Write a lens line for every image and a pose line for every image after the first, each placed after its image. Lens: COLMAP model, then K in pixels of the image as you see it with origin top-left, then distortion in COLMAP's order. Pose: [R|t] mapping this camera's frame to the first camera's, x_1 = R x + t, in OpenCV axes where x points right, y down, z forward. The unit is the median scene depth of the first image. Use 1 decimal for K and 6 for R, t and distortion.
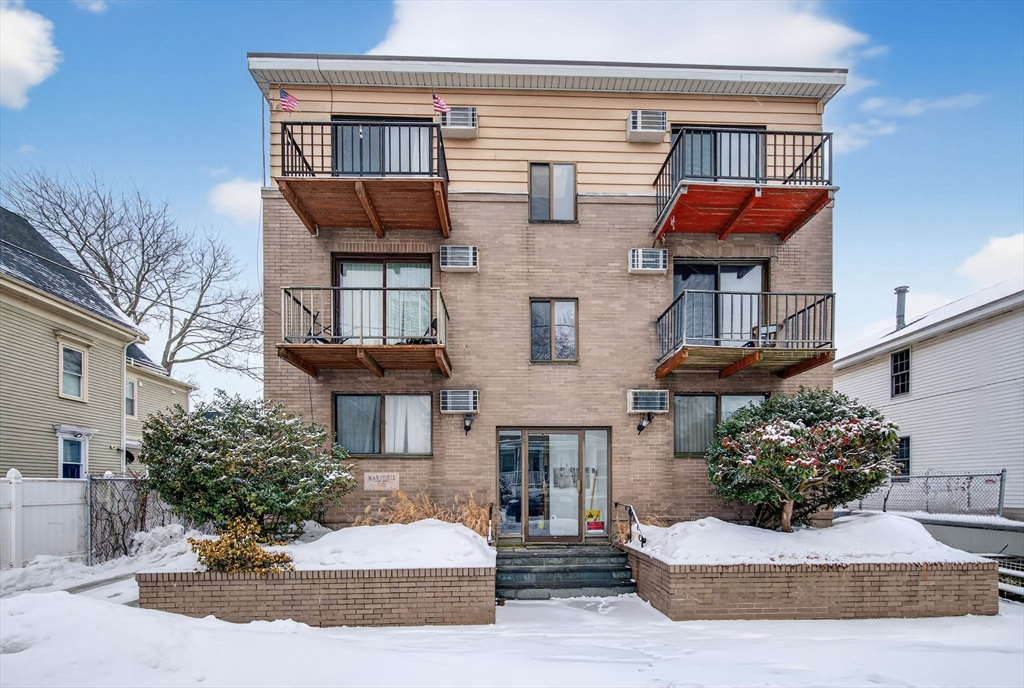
lens RADIAL K [[504.5, 0, 510.6], [0, 504.5, 500.8], [0, 0, 1]] dist [-0.009050, -0.000007]
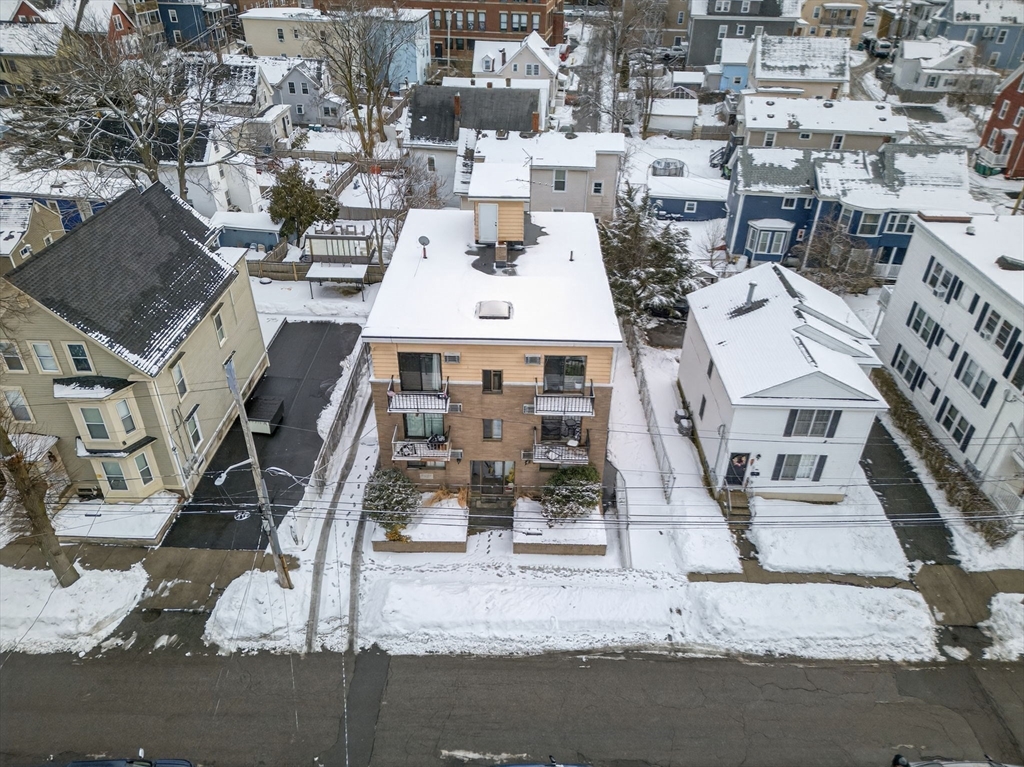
lens RADIAL K [[739.0, 0, 511.0], [0, 739.0, 382.7], [0, 0, 1]] dist [0.053738, -0.036559]
pose [[0.998829, 0.037274, -0.030827, 0.282687], [-0.014644, 0.840434, 0.541716, -2.524498], [0.046100, -0.540631, 0.839996, -1.943412]]
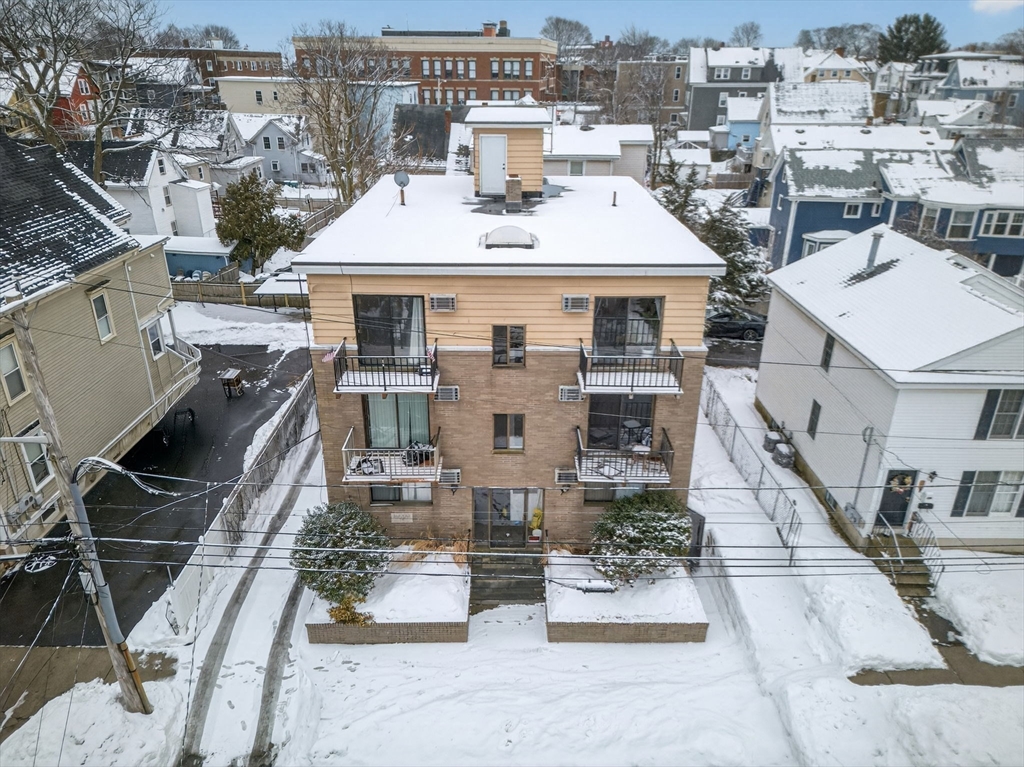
lens RADIAL K [[739.0, 0, 513.4], [0, 739.0, 378.2], [0, 0, 1]] dist [0.053738, -0.036559]
pose [[0.999682, 0.016265, -0.019270, 0.141490], [-0.007249, 0.917287, 0.398160, -1.396023], [0.024152, -0.397894, 0.917114, -1.003078]]
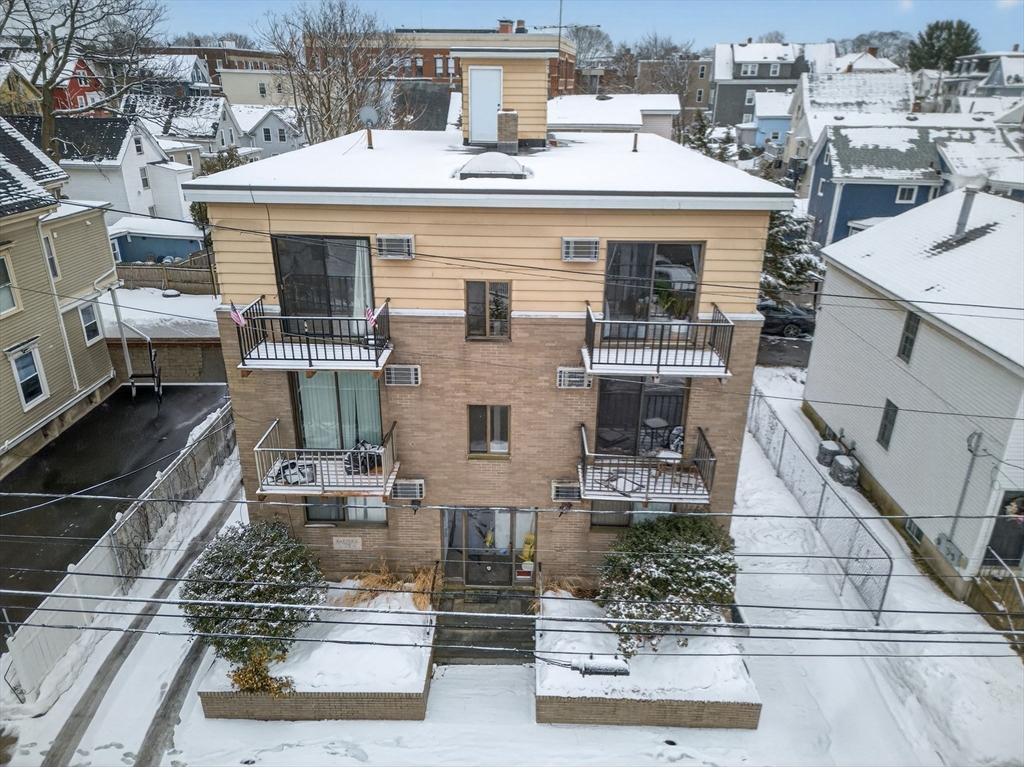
lens RADIAL K [[739.0, 0, 512.8], [0, 739.0, 378.0], [0, 0, 1]] dist [0.053738, -0.036559]
pose [[0.998640, 0.029604, -0.042912, 0.208907], [-0.011092, 0.924935, 0.379964, -1.088434], [0.050940, -0.378971, 0.924005, -0.491511]]
